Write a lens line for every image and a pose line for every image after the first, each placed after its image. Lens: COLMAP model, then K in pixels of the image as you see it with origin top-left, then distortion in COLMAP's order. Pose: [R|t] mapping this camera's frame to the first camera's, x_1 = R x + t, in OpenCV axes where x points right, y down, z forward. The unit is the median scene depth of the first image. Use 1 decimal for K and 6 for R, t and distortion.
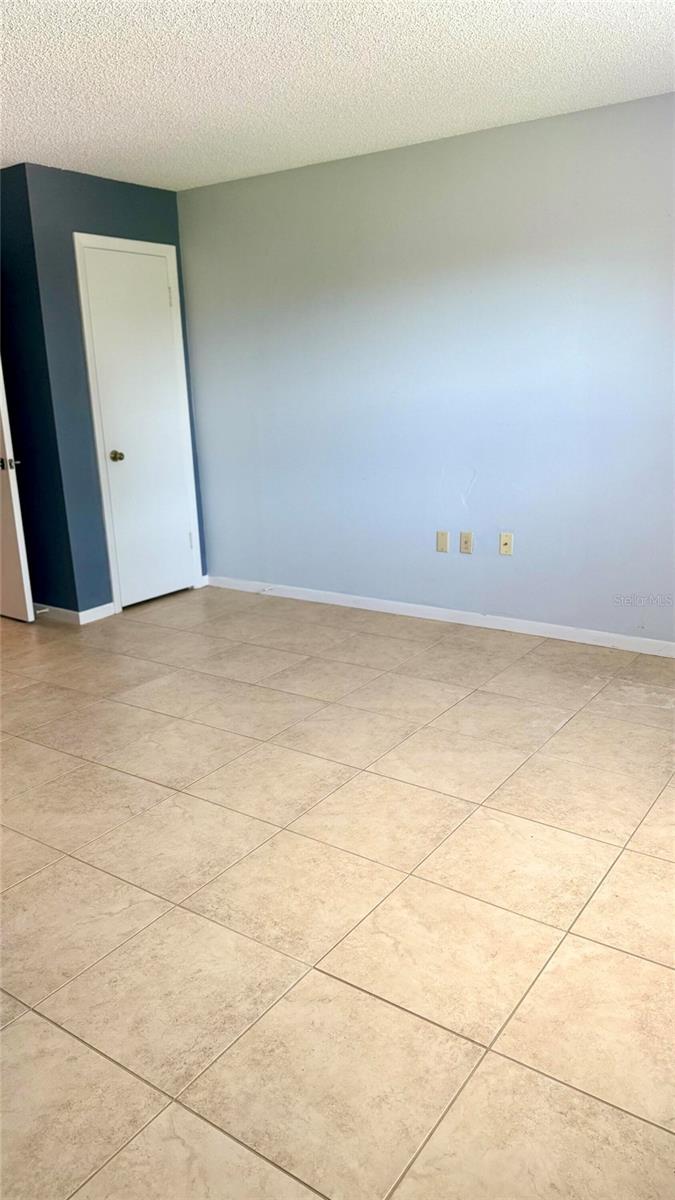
lens RADIAL K [[836.6, 0, 337.5], [0, 836.6, 600.0], [0, 0, 1]] dist [0.078659, -0.171652]
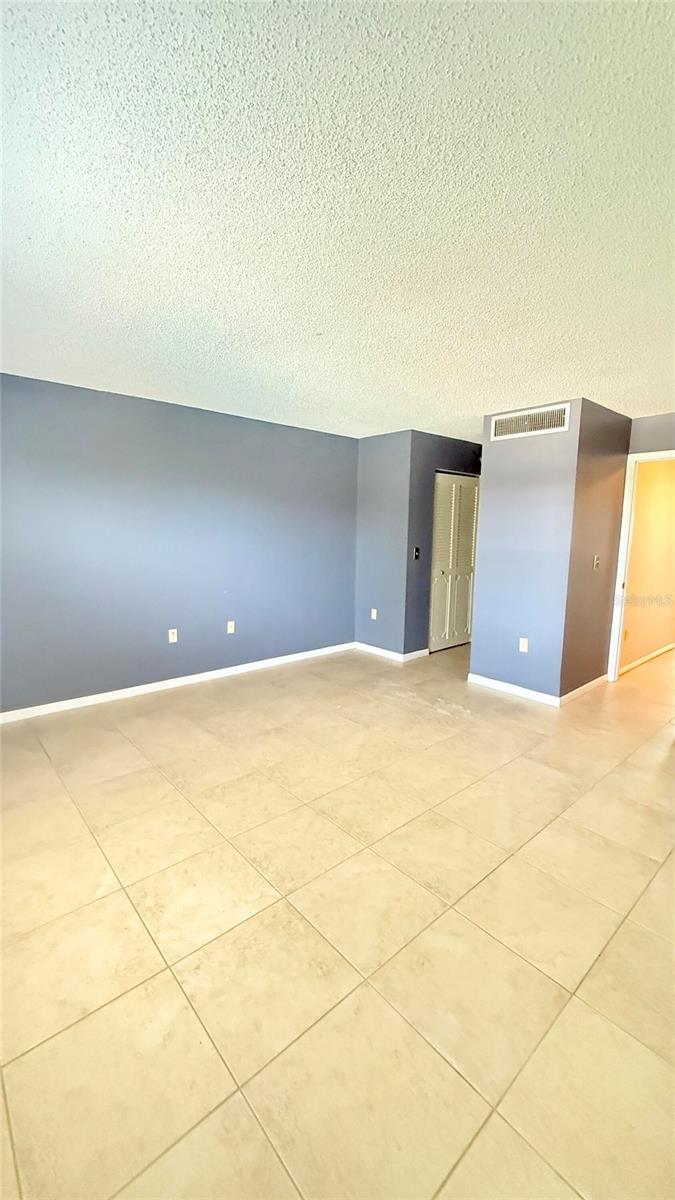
lens RADIAL K [[483.0, 0, 337.5], [0, 483.0, 600.0], [0, 0, 1]] dist [-0.002980, -0.000098]
pose [[-0.236819, 0.176658, -0.955358, 0.750259], [-0.262065, 0.935266, 0.237905, -0.343752], [0.935542, 0.306706, -0.175193, 1.084511]]
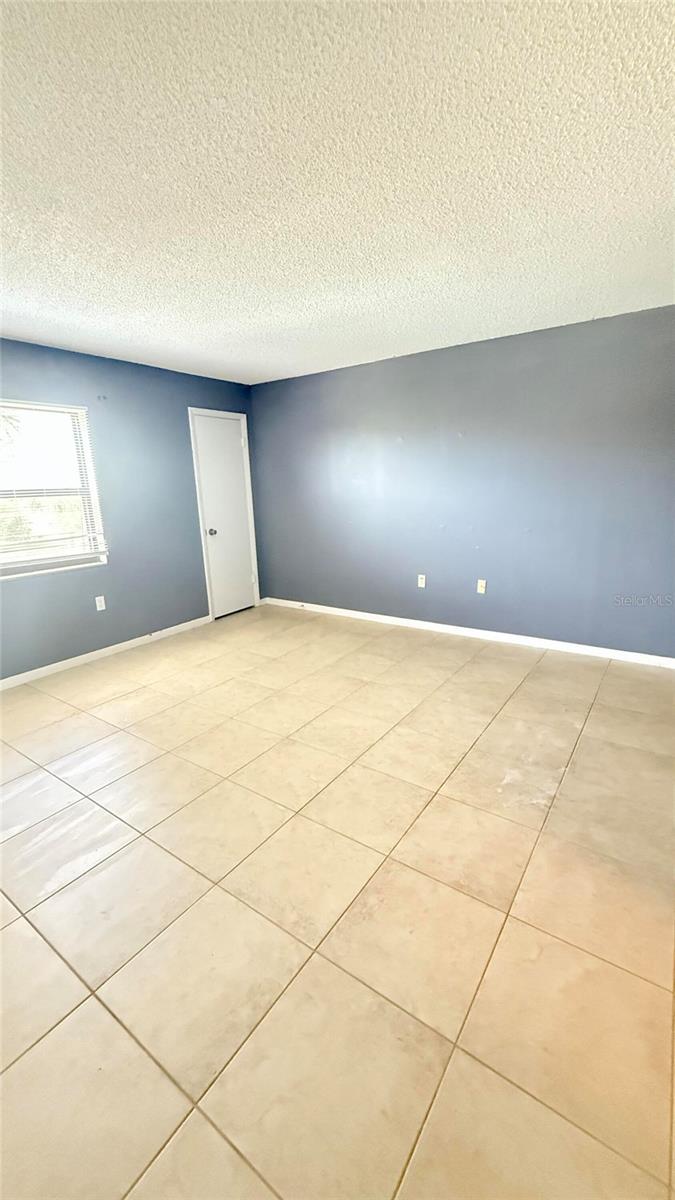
lens RADIAL K [[483.0, 0, 337.5], [0, 483.0, 600.0], [0, 0, 1]] dist [-0.002980, -0.000098]
pose [[-0.997639, 0.064397, 0.023868, -0.352871], [0.067779, 0.867164, 0.493389, -0.505394], [0.011075, 0.493842, -0.869481, 1.824627]]
